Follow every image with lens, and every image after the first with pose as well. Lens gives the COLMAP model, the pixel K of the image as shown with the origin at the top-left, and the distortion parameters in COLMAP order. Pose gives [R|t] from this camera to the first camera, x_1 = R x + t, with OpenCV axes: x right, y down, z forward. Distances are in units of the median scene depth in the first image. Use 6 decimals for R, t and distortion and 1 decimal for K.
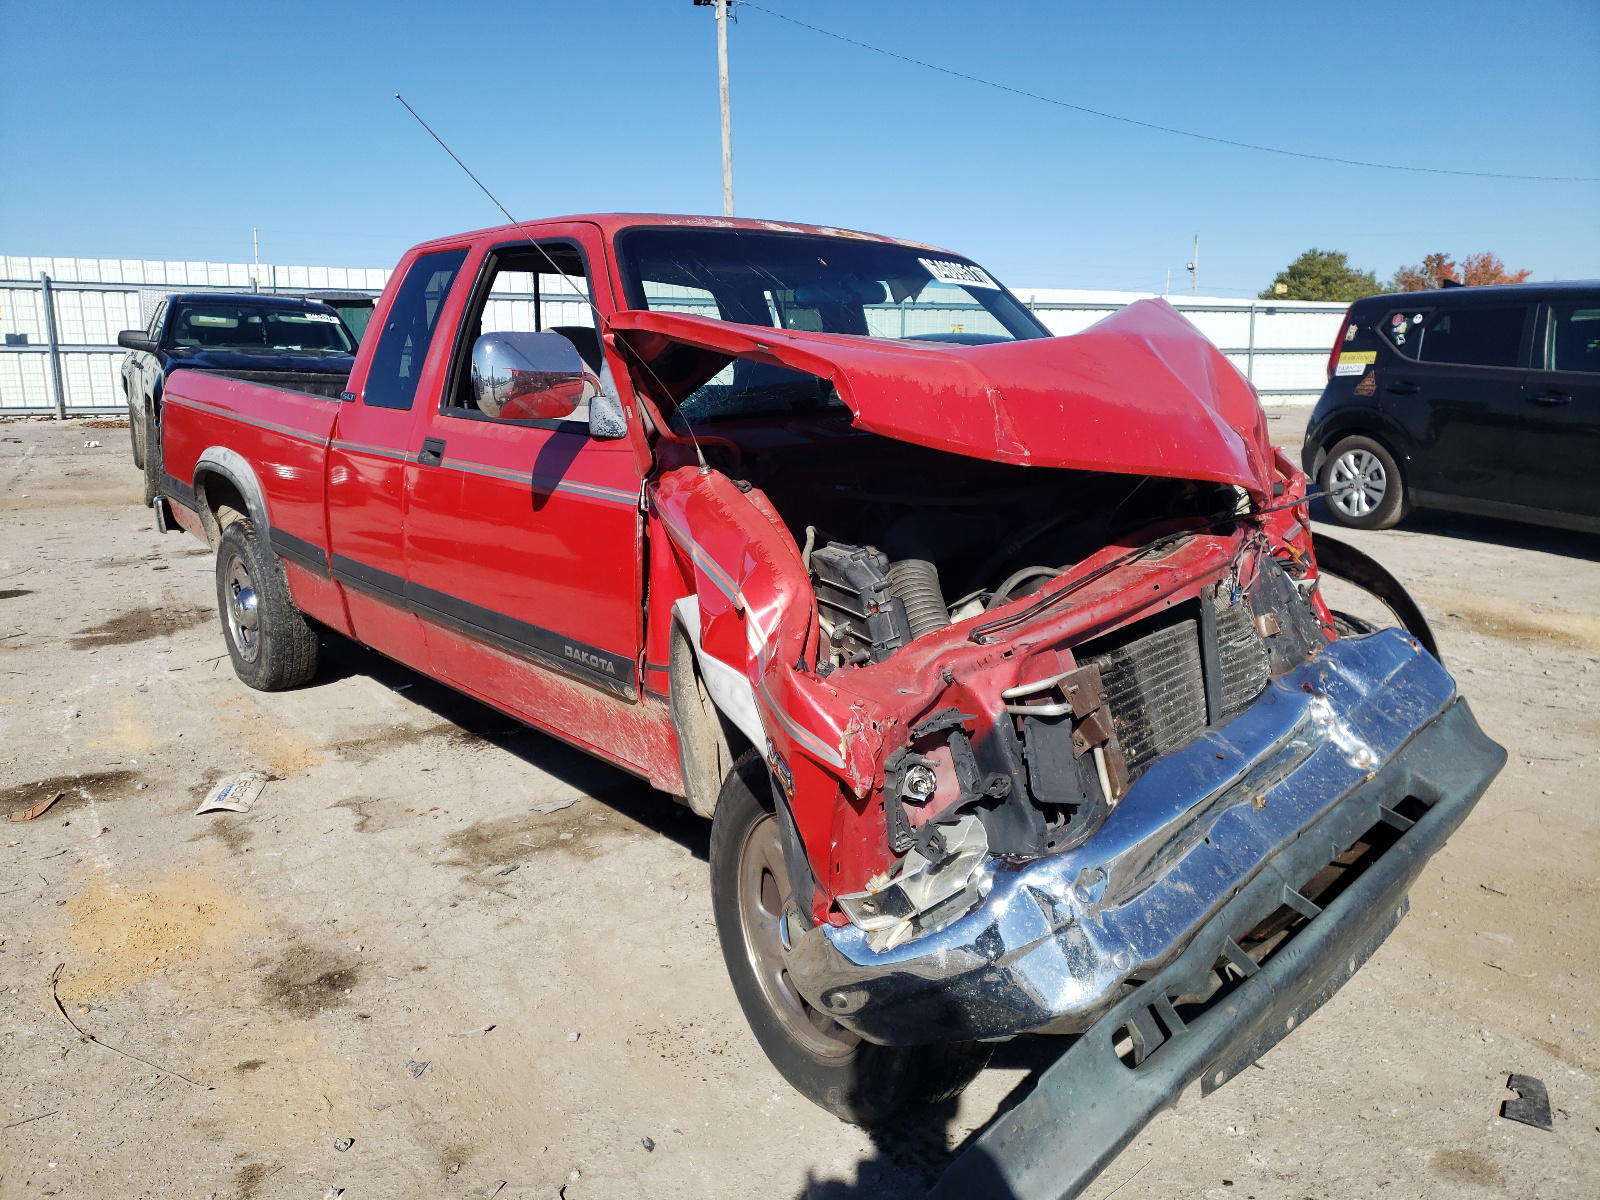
lens RADIAL K [[1211.7, 0, 807.6], [0, 1211.7, 571.3], [0, 0, 1]] dist [0.151509, -0.199302]
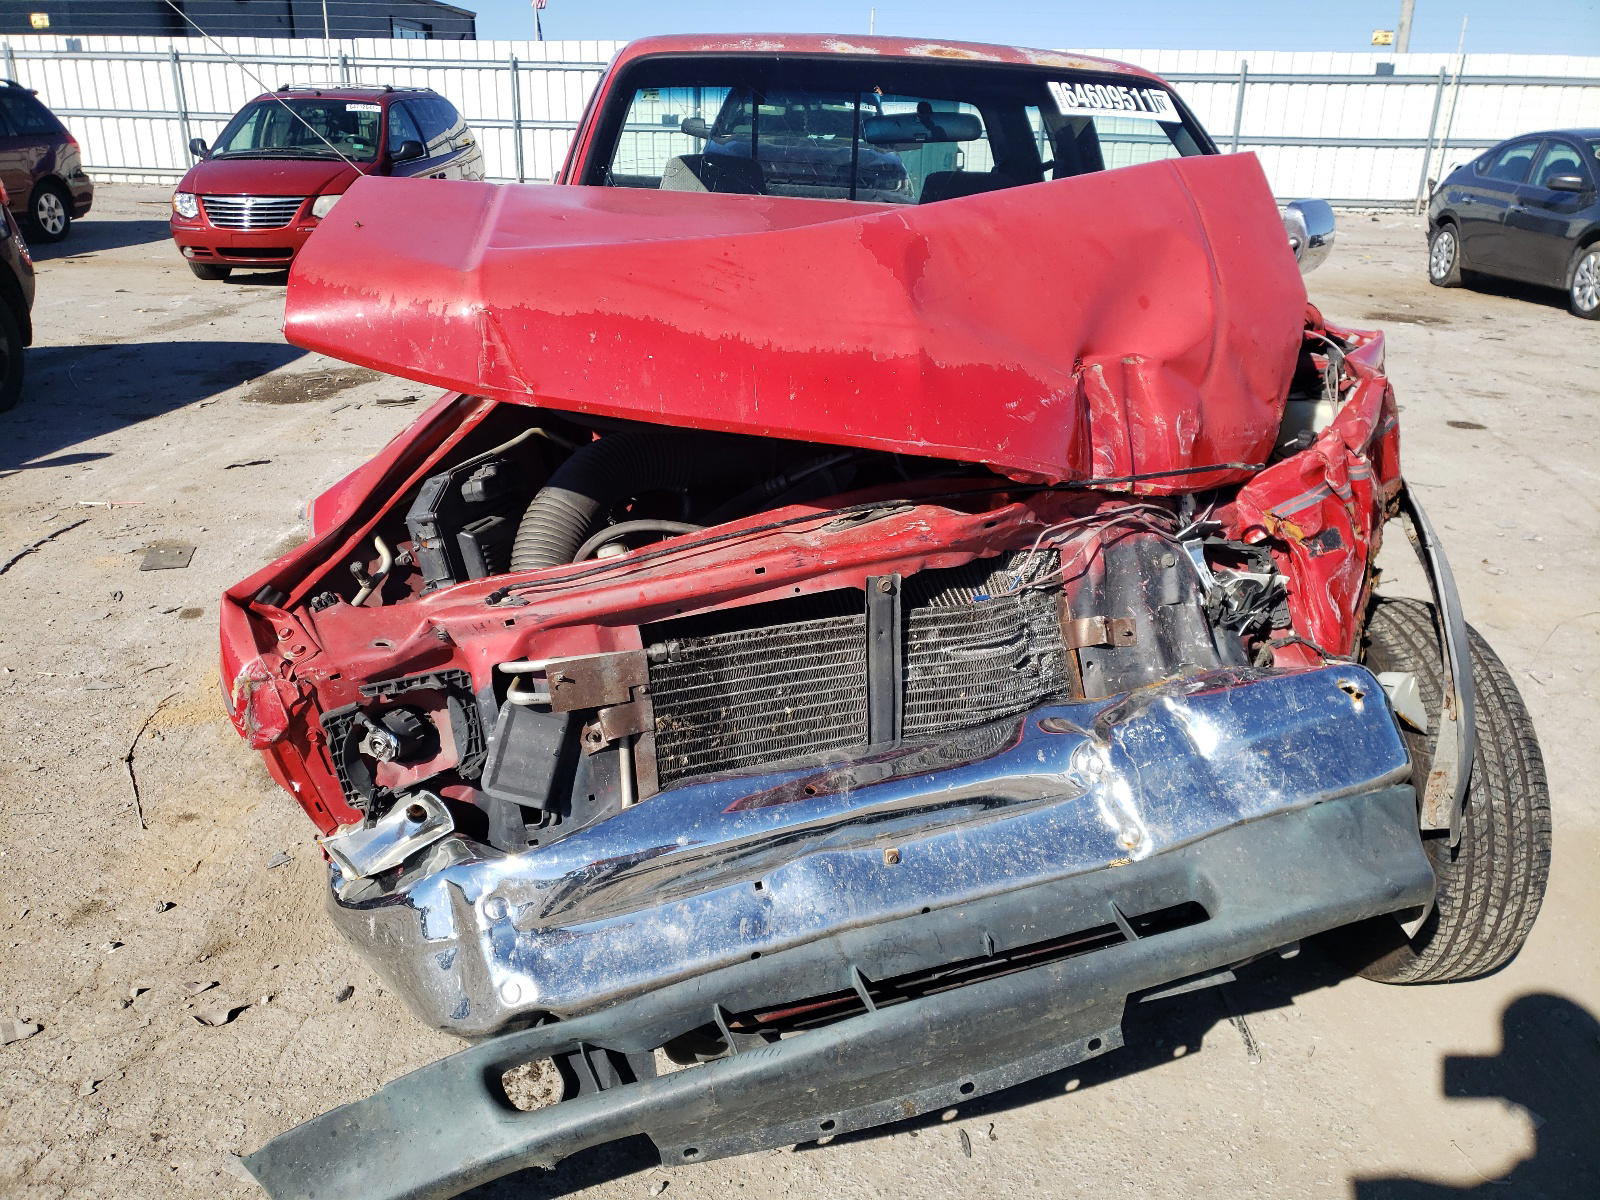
lens RADIAL K [[1211.7, 0, 807.6], [0, 1211.7, 571.3], [0, 0, 1]] dist [0.151509, -0.199302]
pose [[0.876707, 0.179346, -0.446341, 0.669115], [-0.104851, 0.976833, 0.186556, -0.138312], [0.469459, -0.116756, 0.875201, 0.321182]]
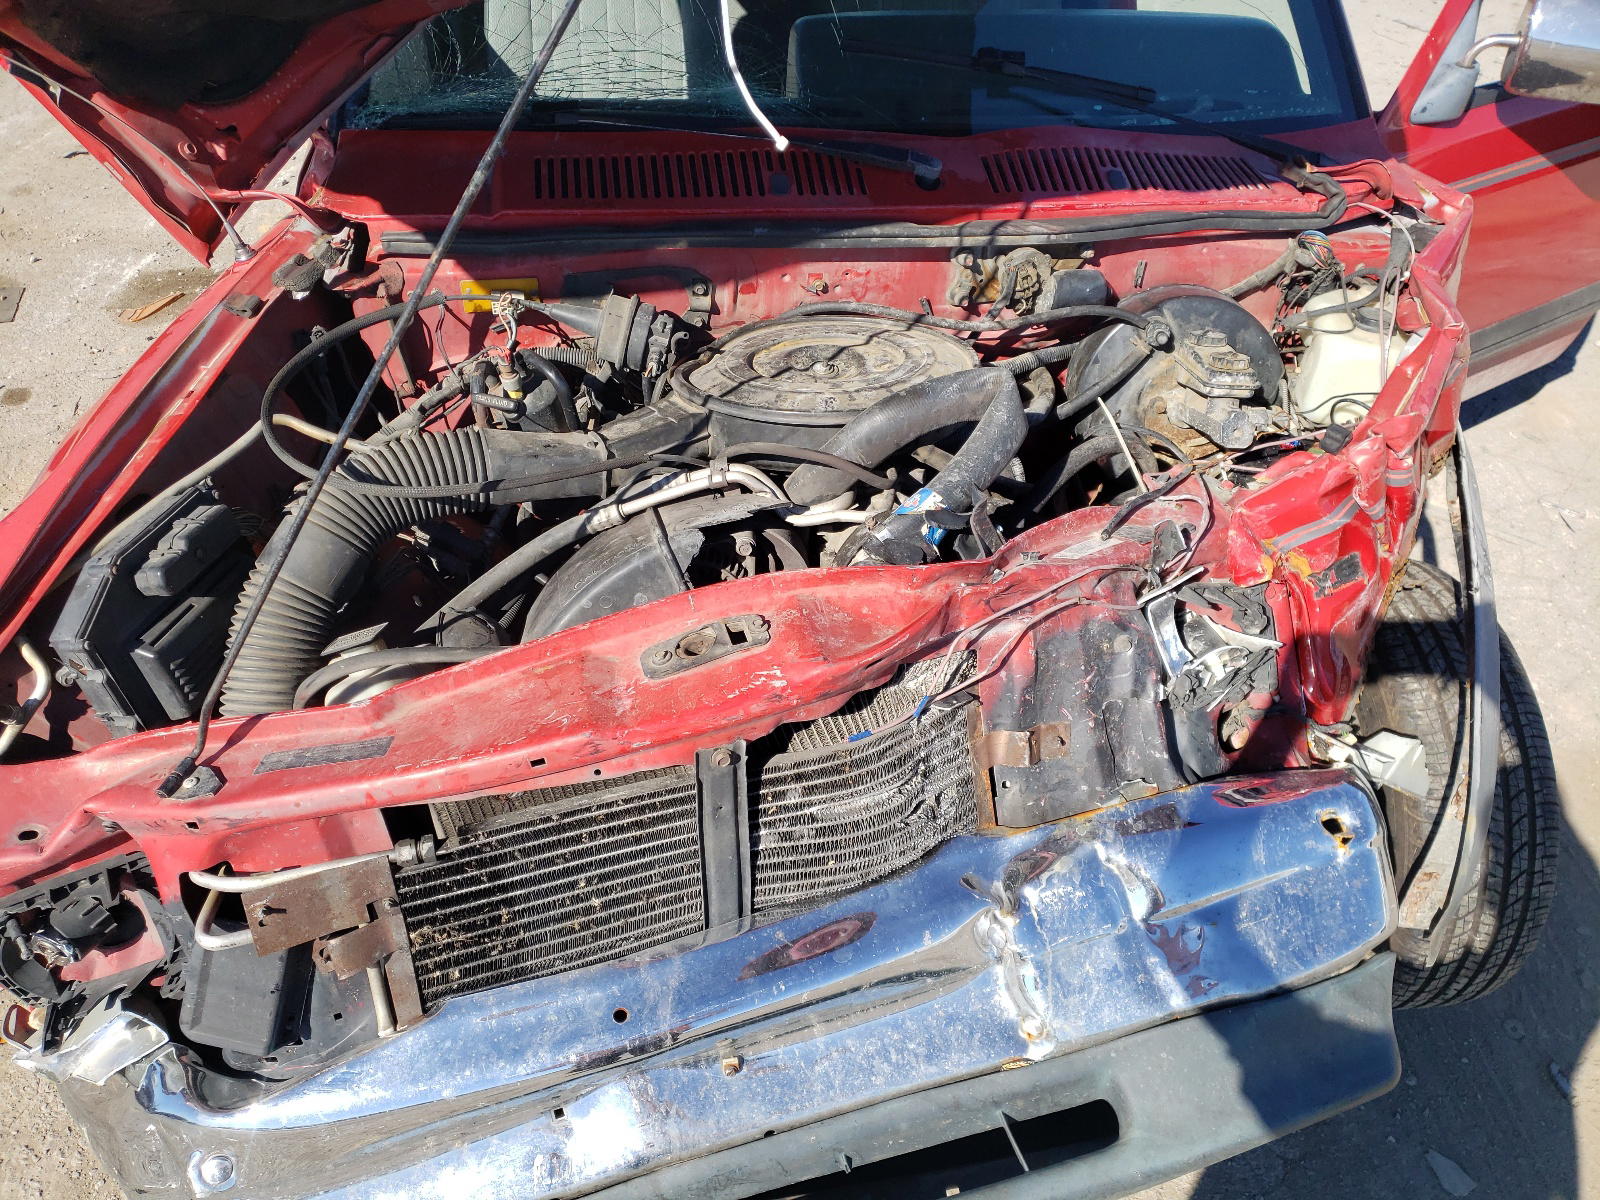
lens RADIAL K [[1211.7, 0, 807.6], [0, 1211.7, 571.3], [0, 0, 1]] dist [0.151509, -0.199302]
pose [[0.871602, 0.334466, -0.358388, 0.571463], [-0.121159, 0.855383, 0.503627, -0.368439], [0.475005, -0.395541, 0.786077, 0.647223]]
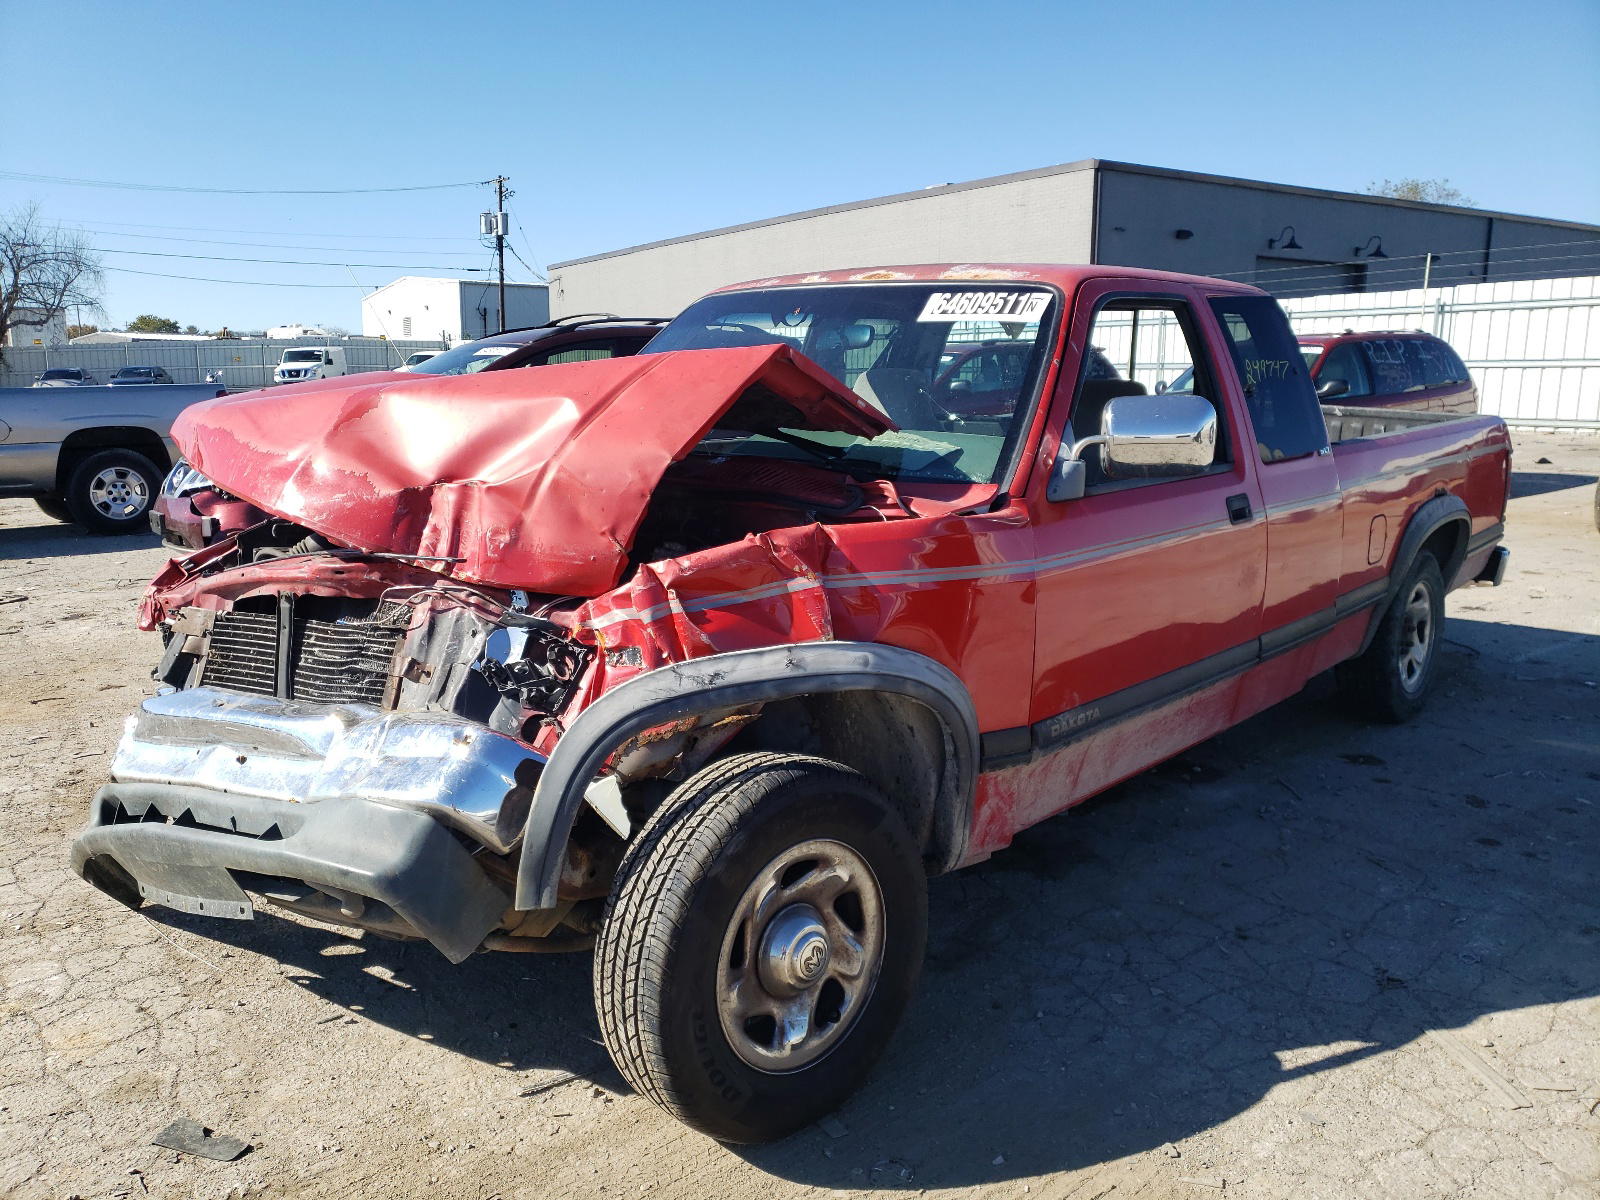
lens RADIAL K [[1211.7, 0, 807.6], [0, 1211.7, 571.3], [0, 0, 1]] dist [0.151509, -0.199302]
pose [[0.158248, 0.156466, -0.974923, 1.774834], [-0.163684, 0.977861, 0.130369, -0.283715], [0.973738, 0.138948, 0.180356, 1.374313]]
